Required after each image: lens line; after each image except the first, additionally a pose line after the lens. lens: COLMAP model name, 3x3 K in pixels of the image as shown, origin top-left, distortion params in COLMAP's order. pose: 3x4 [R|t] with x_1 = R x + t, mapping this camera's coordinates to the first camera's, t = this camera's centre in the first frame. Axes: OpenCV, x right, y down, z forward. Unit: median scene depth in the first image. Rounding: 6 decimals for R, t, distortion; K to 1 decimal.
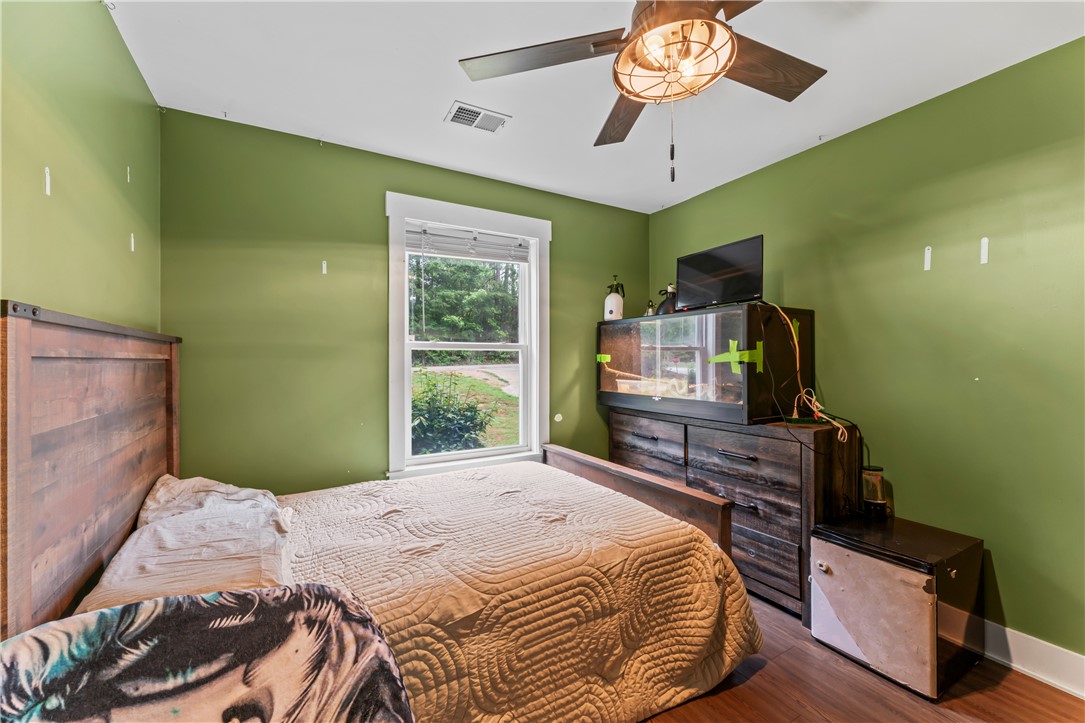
lens RADIAL K [[430.5, 0, 538.4], [0, 430.5, 357.6], [0, 0, 1]] dist [-0.000518, -0.000519]
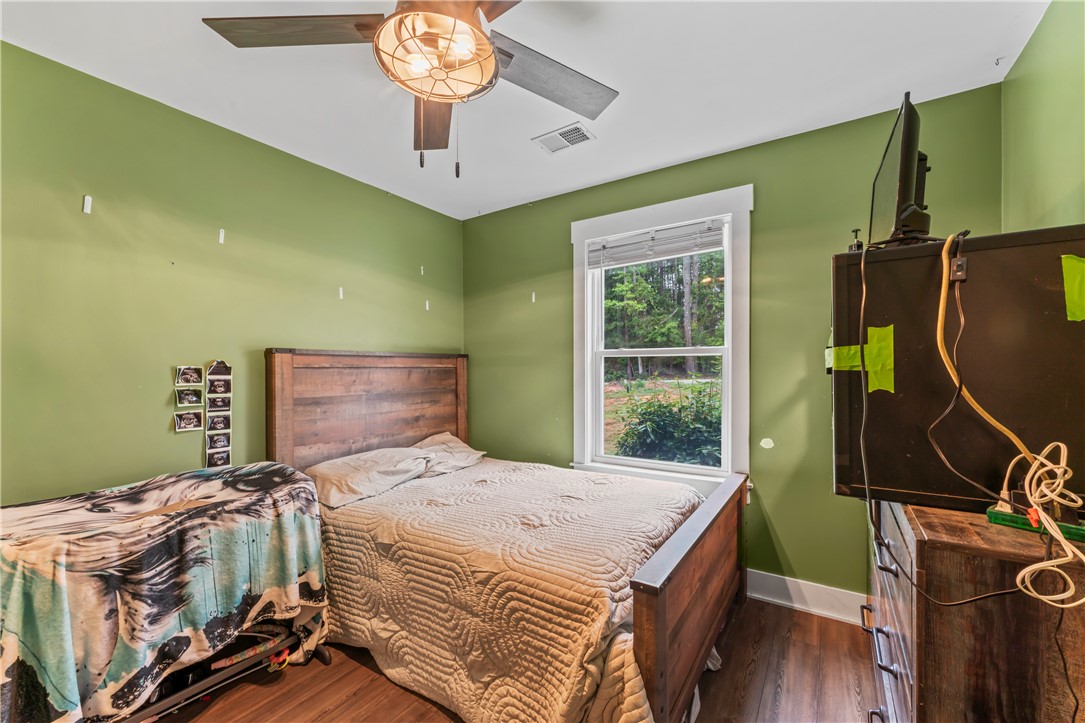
lens RADIAL K [[430.5, 0, 542.2], [0, 430.5, 370.7], [0, 0, 1]] dist [-0.000518, -0.000519]
pose [[0.462124, 0.004849, -0.886802, 1.040881], [0.010208, 0.999890, 0.010786, 0.003181], [0.886756, -0.014037, 0.462024, 0.612588]]
